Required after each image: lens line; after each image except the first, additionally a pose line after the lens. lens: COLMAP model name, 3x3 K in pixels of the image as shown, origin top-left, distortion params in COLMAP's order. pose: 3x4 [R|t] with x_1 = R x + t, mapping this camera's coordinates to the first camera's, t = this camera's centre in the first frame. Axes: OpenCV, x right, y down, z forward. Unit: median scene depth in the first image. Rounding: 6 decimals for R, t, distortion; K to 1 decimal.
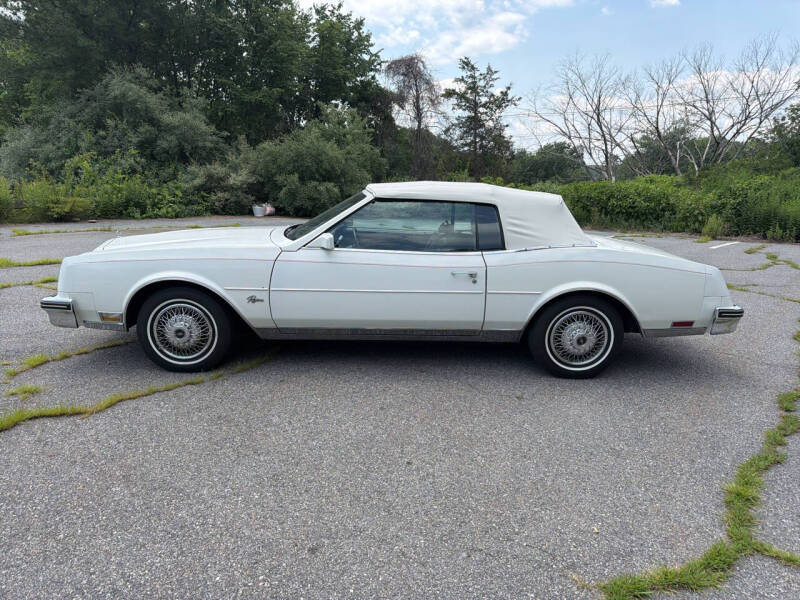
lens RADIAL K [[576.8, 0, 395.8], [0, 576.8, 302.8], [0, 0, 1]] dist [0.041846, -0.047728]
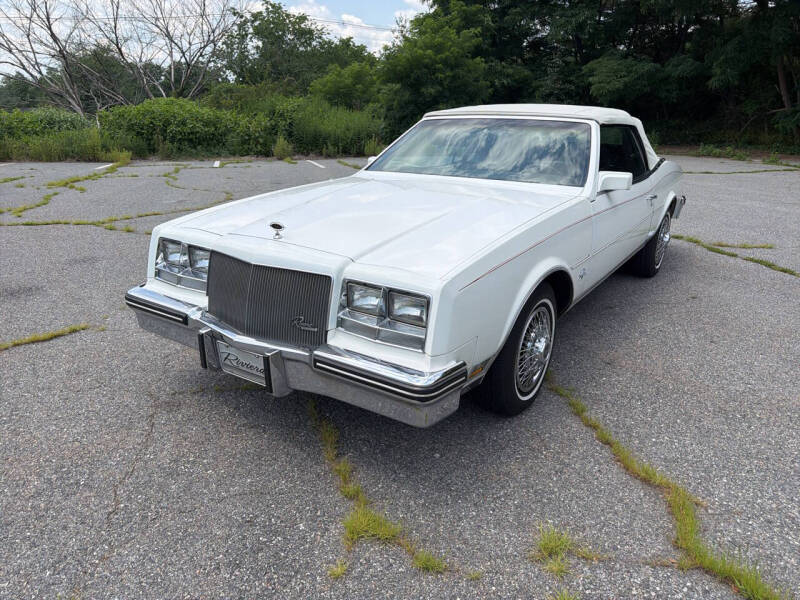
lens RADIAL K [[577.9, 0, 397.0], [0, 577.9, 306.5], [0, 0, 1]] dist [0.004023, -0.002292]
pose [[0.553694, -0.287353, 0.781570, -0.714975], [0.184632, 0.957577, 0.221264, -0.127455], [-0.811994, 0.021791, 0.583259, 0.561631]]
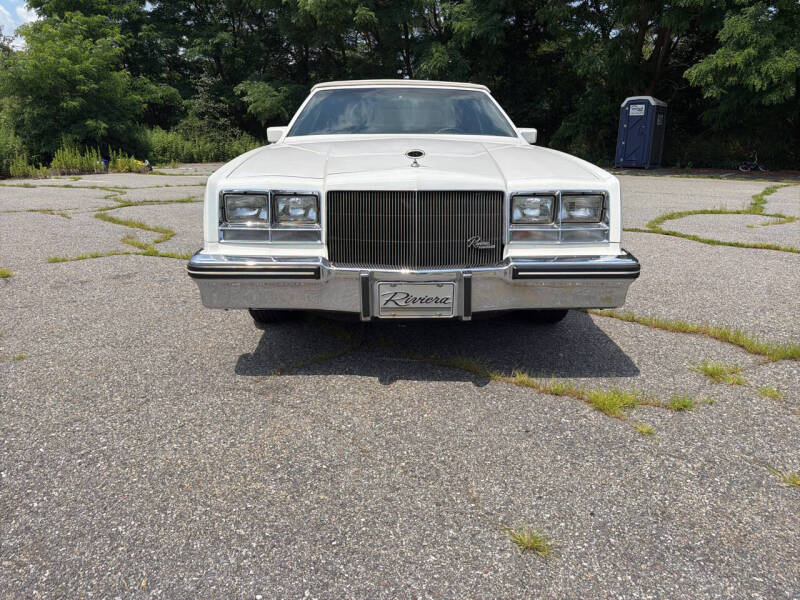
lens RADIAL K [[574.2, 0, 398.5], [0, 574.2, 302.5], [0, 0, 1]] dist [0.046384, -0.056699]
pose [[-0.044599, -0.294084, 0.954738, -0.840052], [0.213004, 0.930914, 0.296696, -0.132198], [-0.976033, 0.216596, 0.021123, 0.920814]]
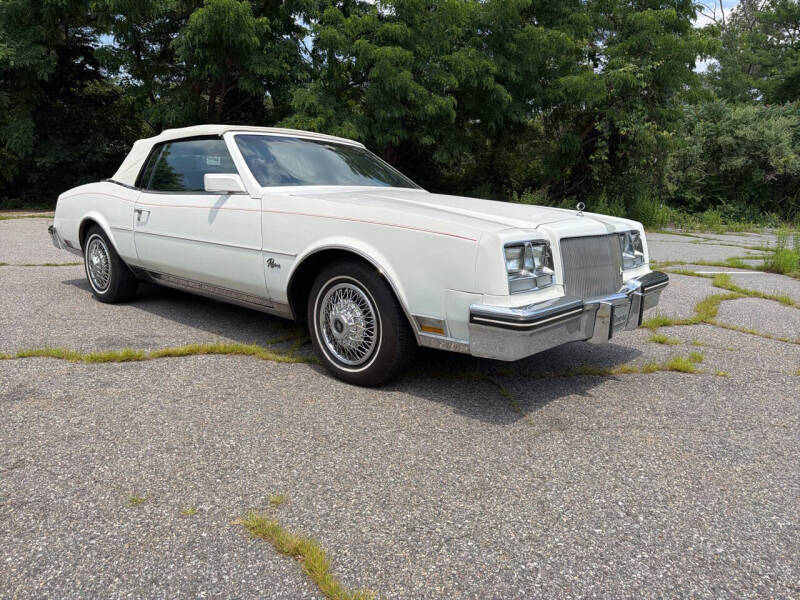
lens RADIAL K [[577.9, 0, 397.0], [0, 577.9, 306.5], [0, 0, 1]] dist [0.004023, -0.002292]
pose [[-0.770957, -0.163872, 0.615444, -0.614399], [0.095148, 0.925852, 0.365712, -0.230147], [-0.629740, 0.340507, -0.698200, 1.402517]]
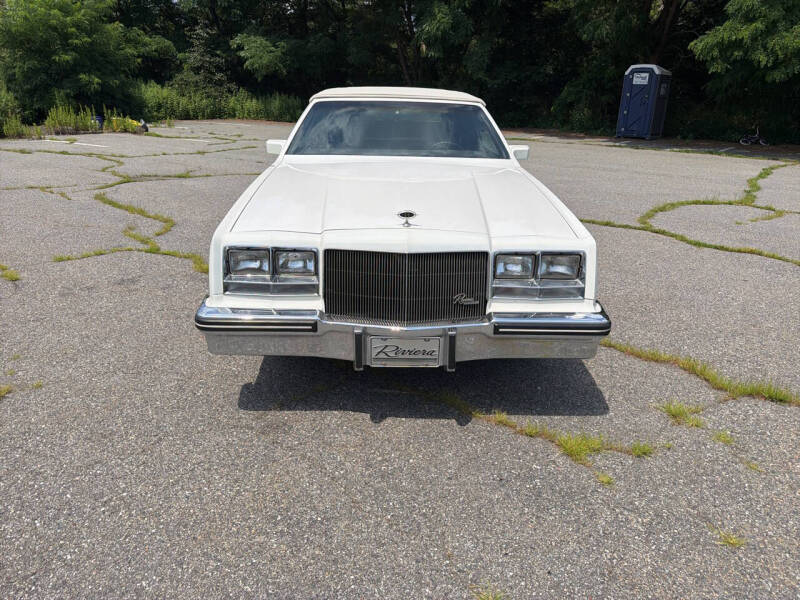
lens RADIAL K [[576.2, 0, 400.0], [0, 576.2, 300.0], [0, 0, 1]] dist [0.043622, -0.051717]
pose [[-0.045230, -0.367862, 0.928780, -0.851003], [0.193908, 0.908815, 0.369397, -0.213866], [-0.979977, 0.196805, 0.030226, 0.898868]]
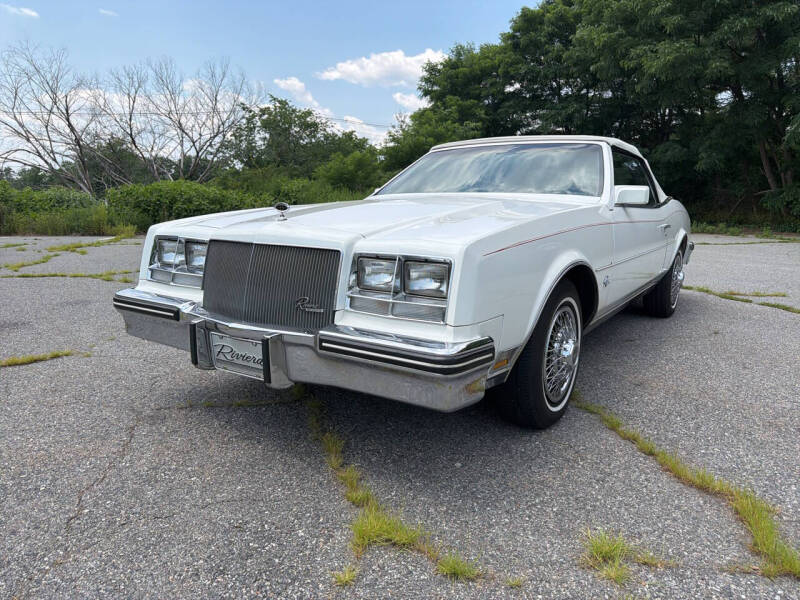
lens RADIAL K [[577.6, 0, 400.0], [0, 577.6, 300.0], [0, 0, 1]] dist [-0.000380, 0.000145]
pose [[0.547677, -0.155401, 0.822132, -0.703660], [0.183717, 0.980956, 0.063036, -0.051160], [-0.816271, 0.116516, 0.565797, 0.600167]]
